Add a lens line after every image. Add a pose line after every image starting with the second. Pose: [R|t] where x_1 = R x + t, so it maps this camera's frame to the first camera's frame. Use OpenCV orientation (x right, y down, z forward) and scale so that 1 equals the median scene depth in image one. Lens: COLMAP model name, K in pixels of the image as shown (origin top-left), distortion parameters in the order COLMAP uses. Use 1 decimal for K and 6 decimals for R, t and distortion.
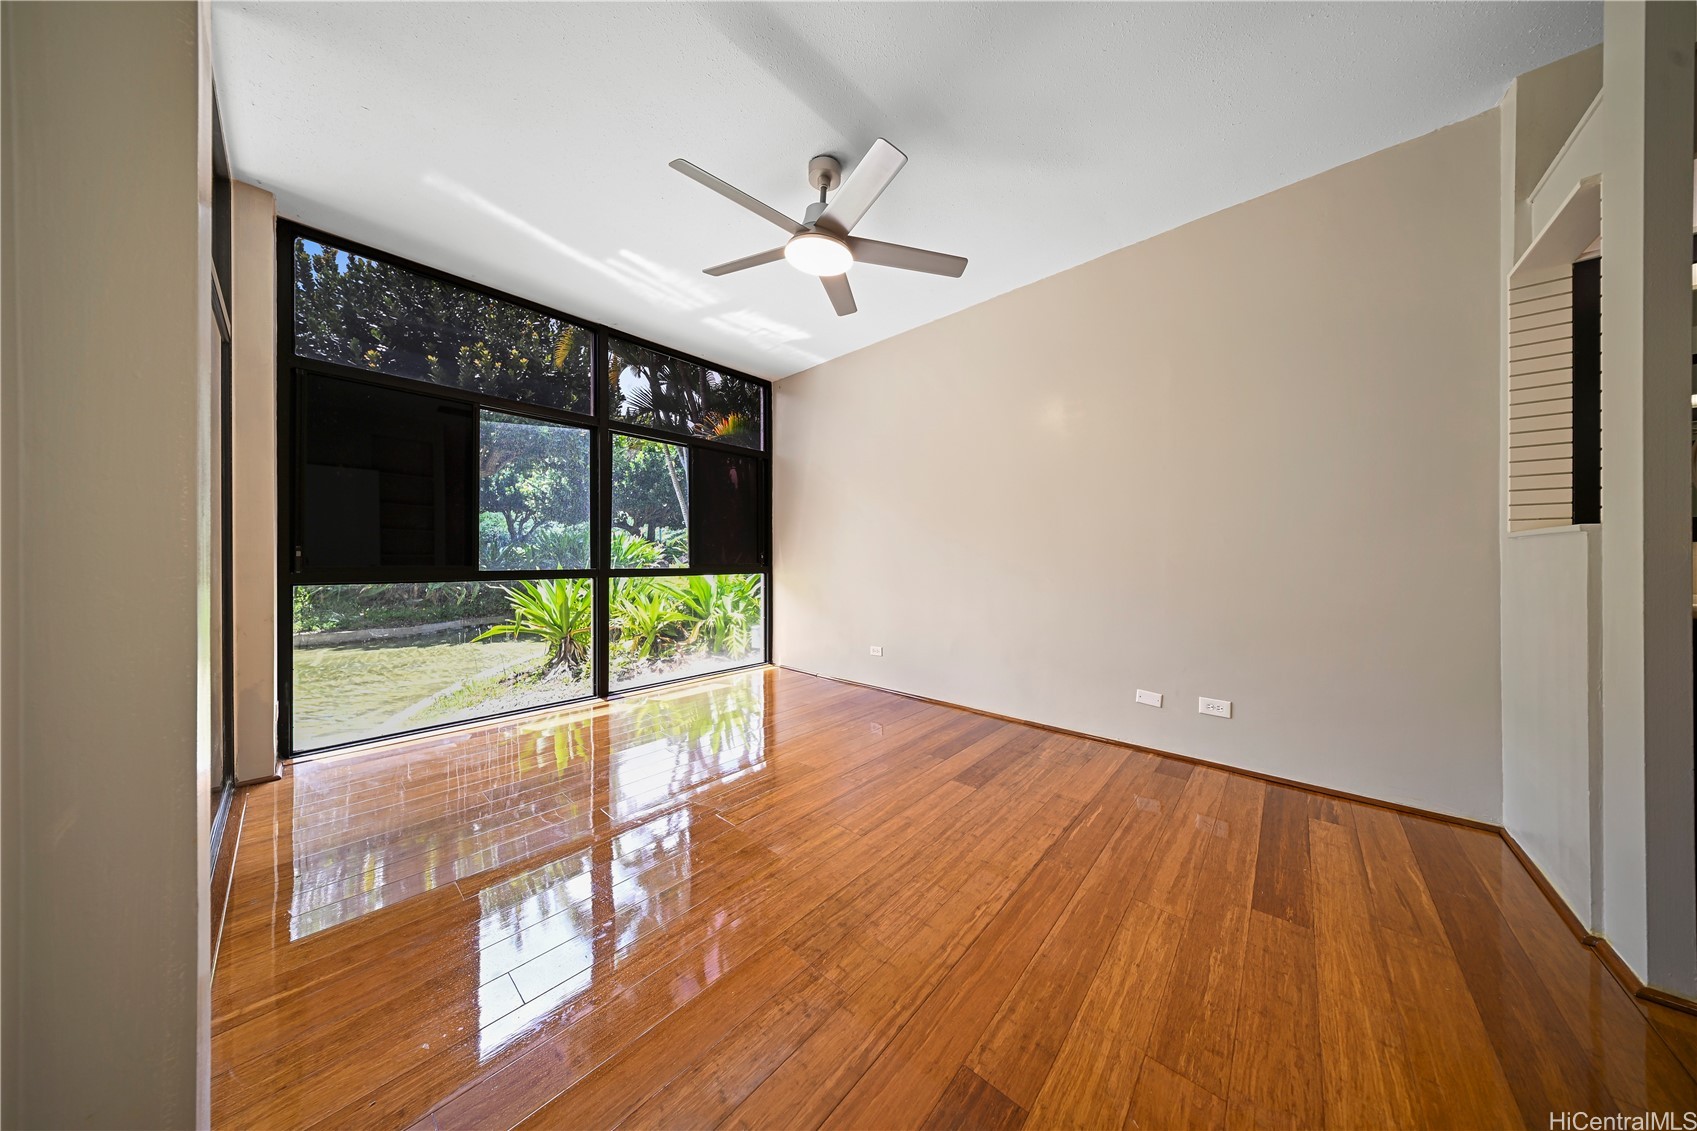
lens RADIAL K [[498.8, 0, 856.5], [0, 498.8, 558.0], [0, 0, 1]] dist [0.001920, -0.000235]
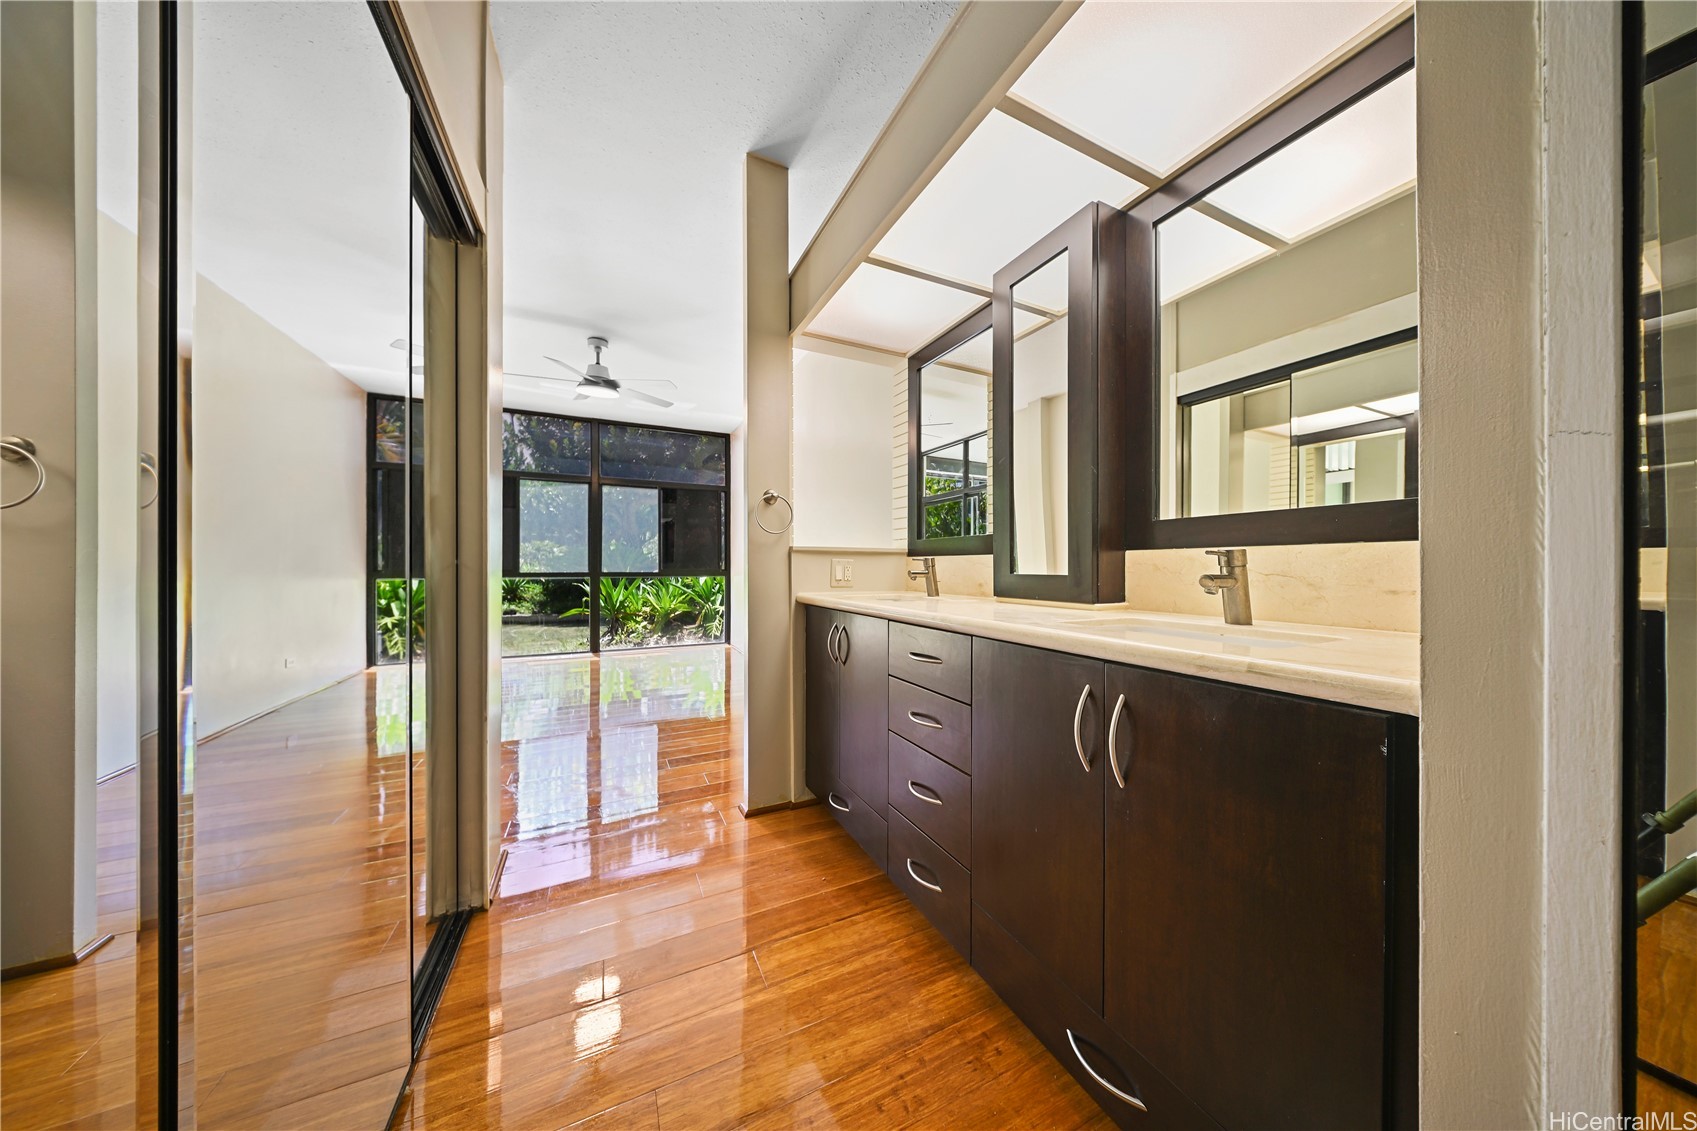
lens RADIAL K [[498.8, 0, 837.7], [0, 498.8, 568.6], [0, 0, 1]] dist [0.001920, -0.000235]
pose [[0.919059, 0.002607, -0.394111, 0.797661], [-0.000417, 0.999984, 0.005644, 0.001242], [0.394119, -0.005023, 0.919046, -0.139926]]
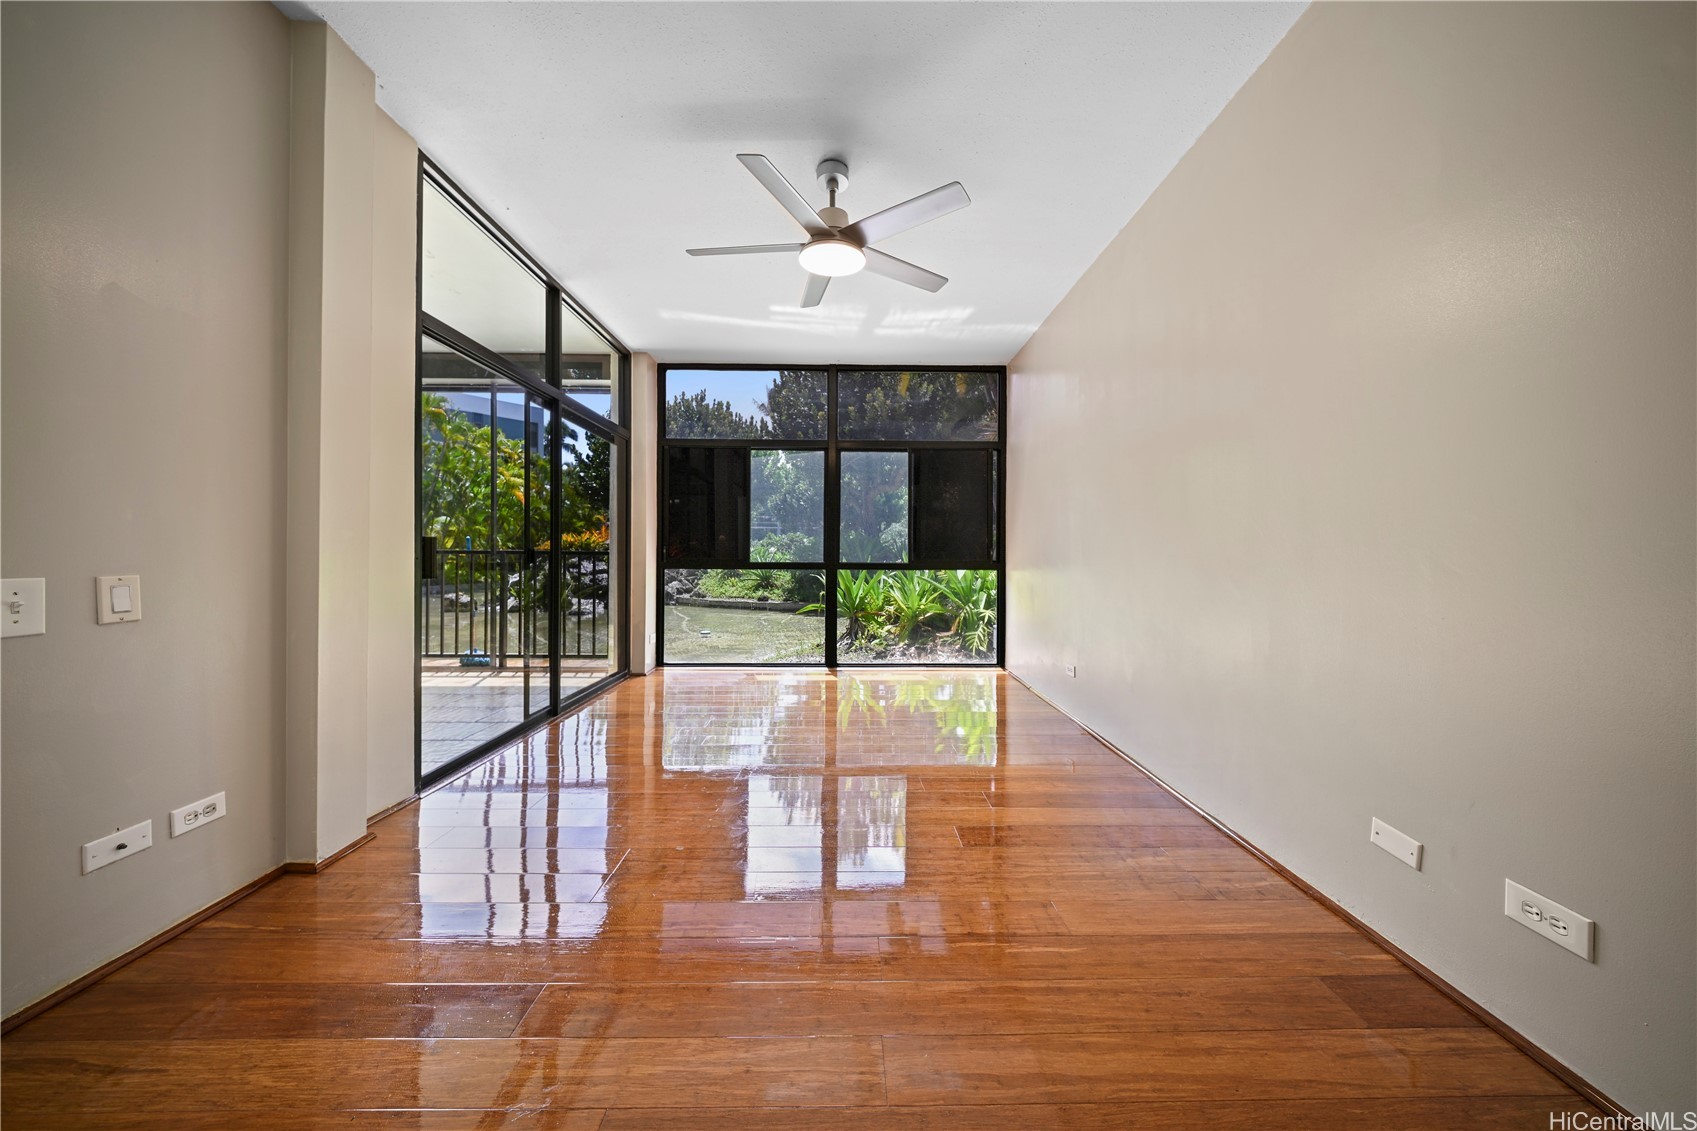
lens RADIAL K [[498.8, 0, 845.7], [0, 498.8, 563.8], [0, 0, 1]] dist [0.001920, -0.000235]
pose [[0.667358, 0.014260, -0.744601, 0.418156], [-0.002557, 0.999855, 0.016857, 0.004232], [0.744733, -0.009346, 0.667297, 0.204276]]
